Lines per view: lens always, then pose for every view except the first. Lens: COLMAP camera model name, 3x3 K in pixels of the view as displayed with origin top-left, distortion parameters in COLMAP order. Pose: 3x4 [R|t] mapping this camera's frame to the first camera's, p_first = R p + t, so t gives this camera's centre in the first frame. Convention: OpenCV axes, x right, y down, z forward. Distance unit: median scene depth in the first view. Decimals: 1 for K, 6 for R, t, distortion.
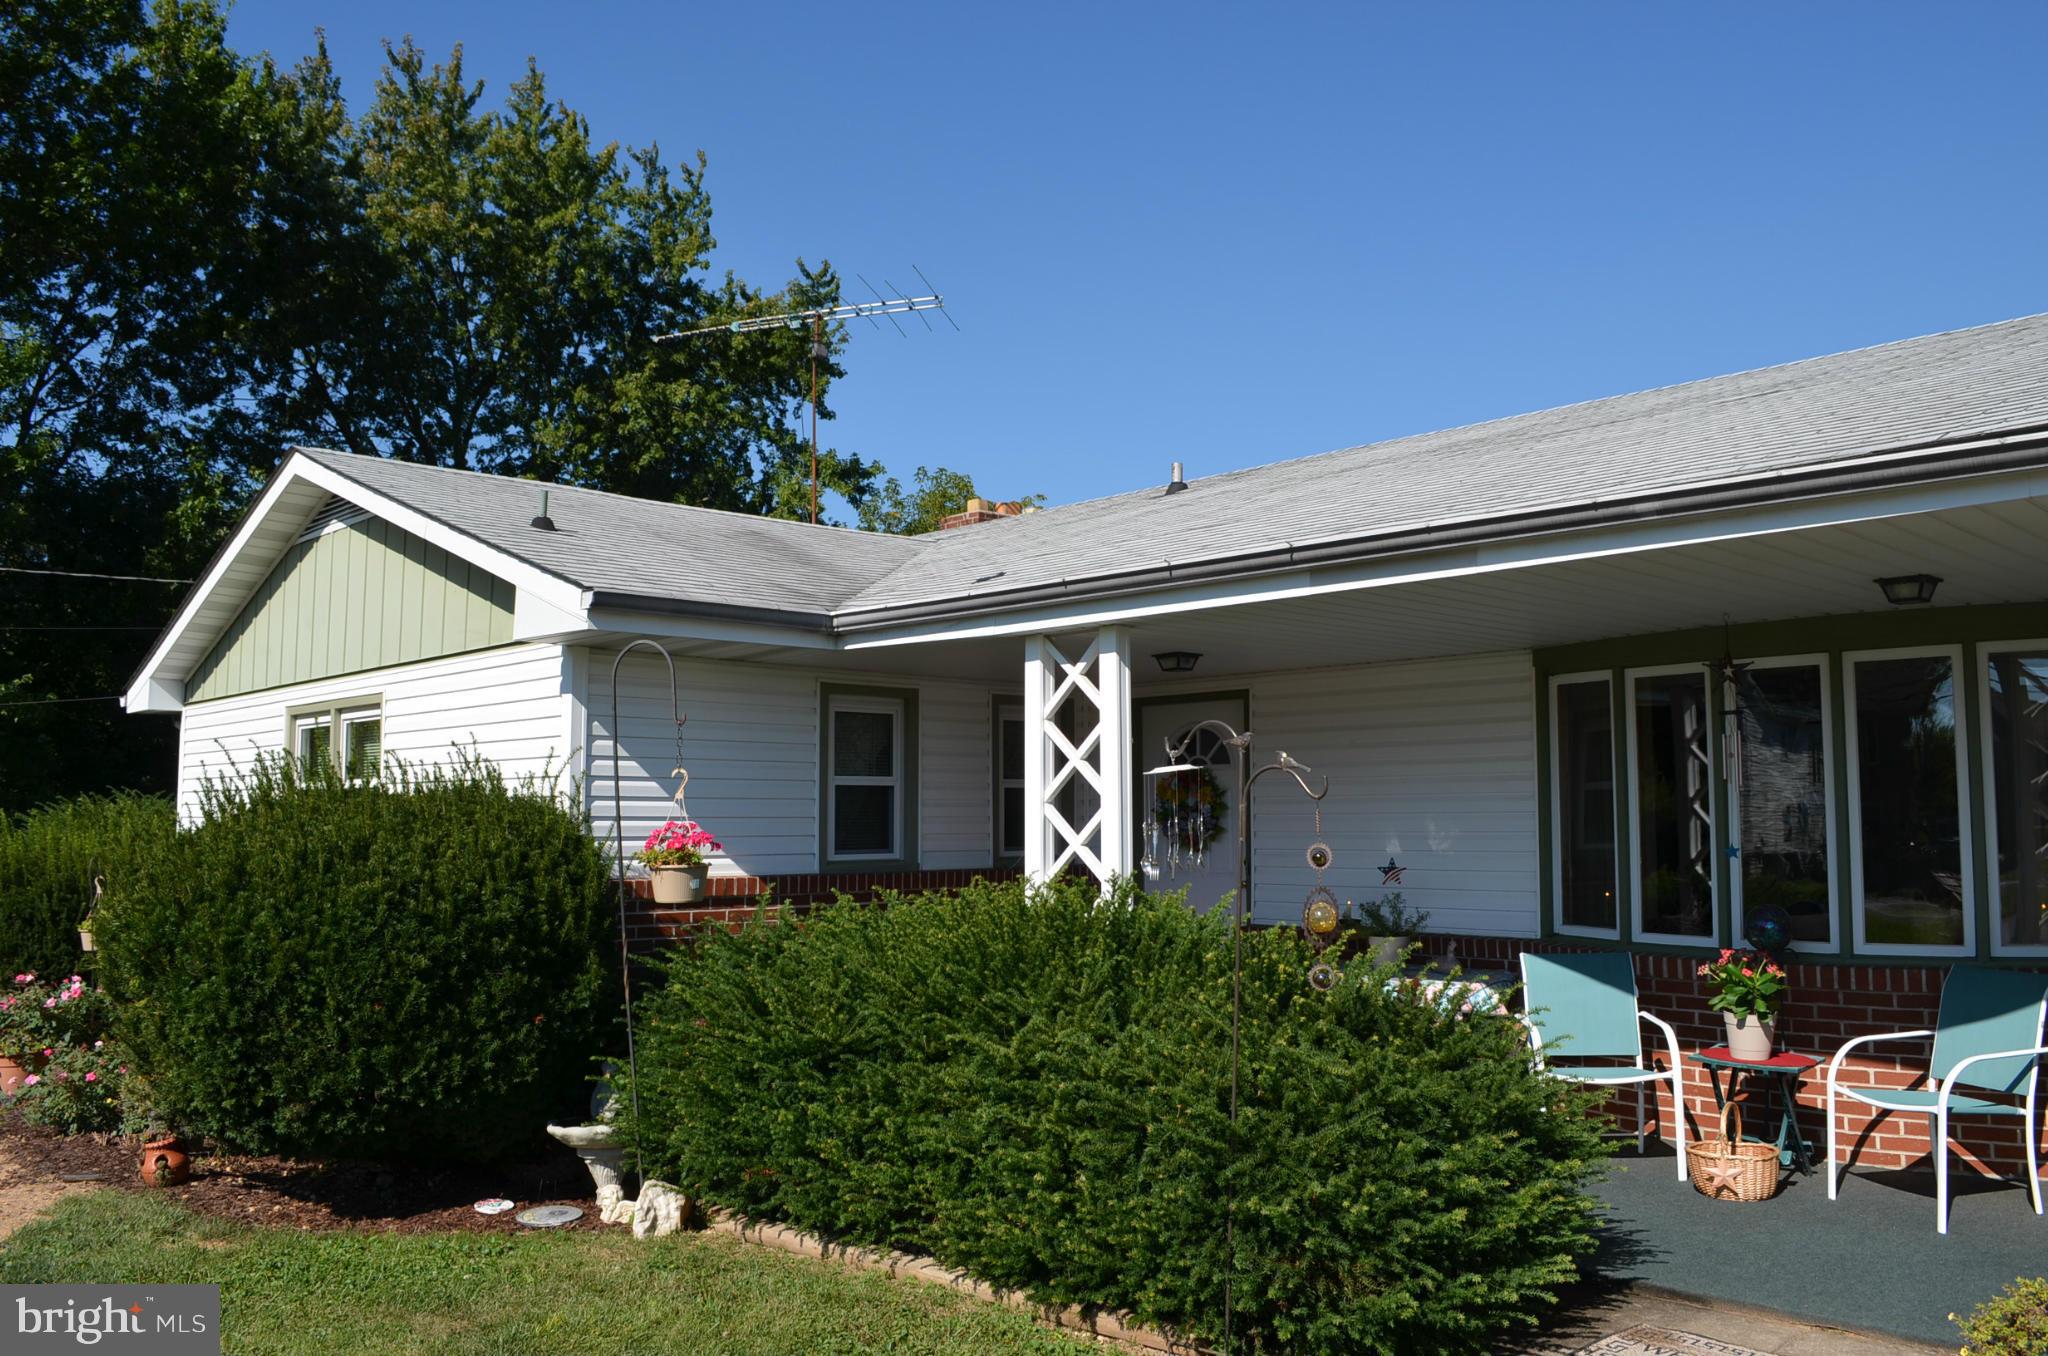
lens RADIAL K [[1681.3, 0, 1024.0], [0, 1681.3, 678.0], [0, 0, 1]] dist [-0.049864, -0.000798]
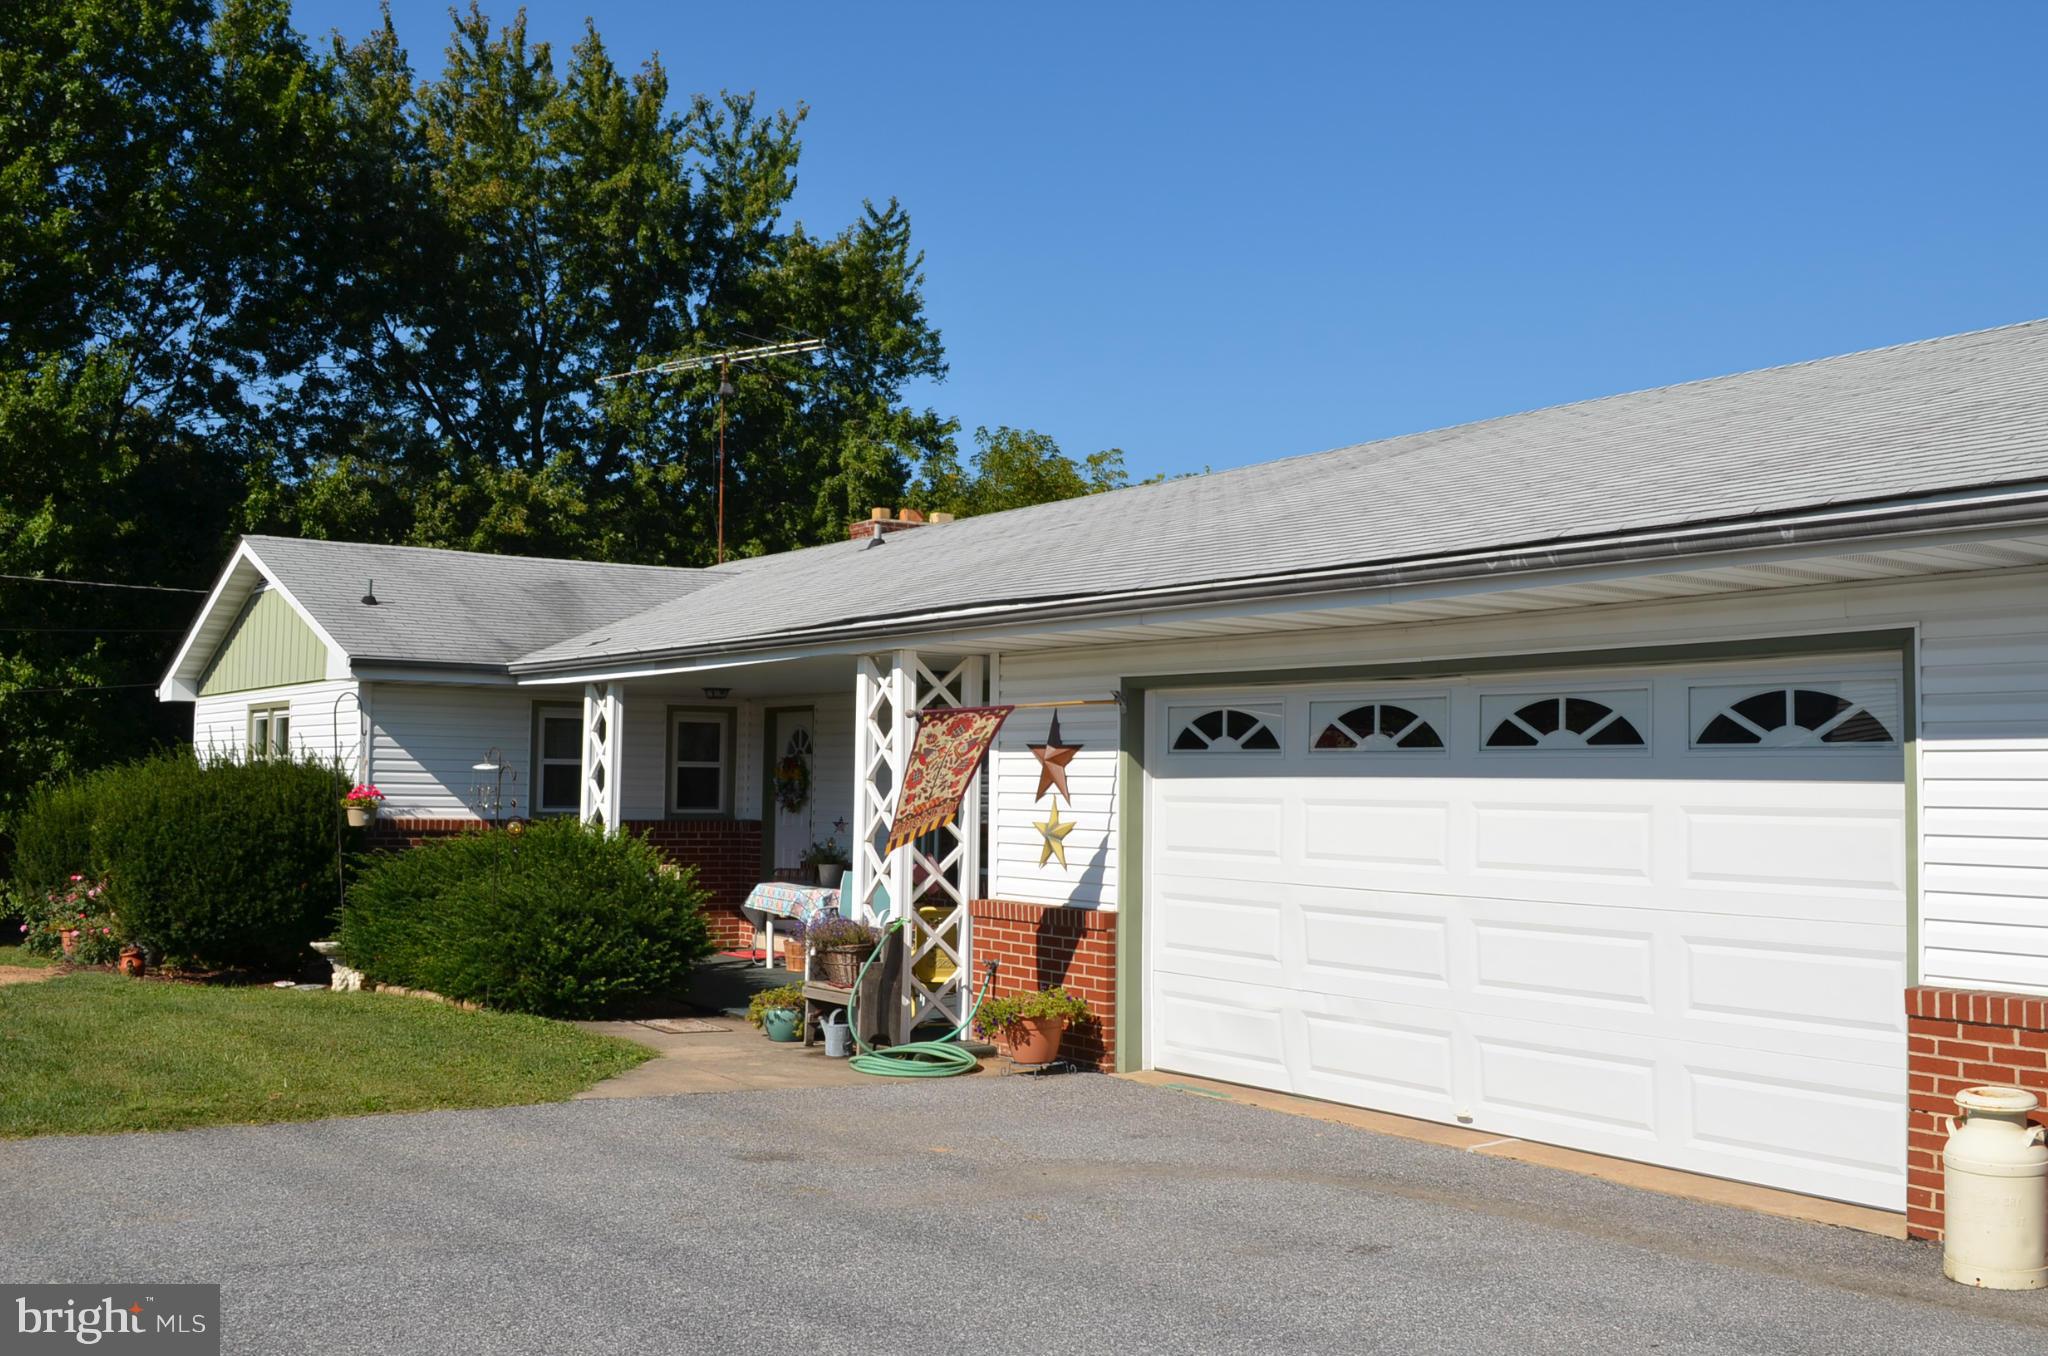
lens RADIAL K [[2226.5, 0, 1024.0], [0, 2226.5, 678.0], [0, 0, 1]] dist [-0.011270, 0.013476]
pose [[0.984148, 0.009614, -0.177088, 0.801131], [-0.003772, 0.999438, 0.033294, -0.101733], [0.177309, -0.032098, 0.983632, -1.121742]]
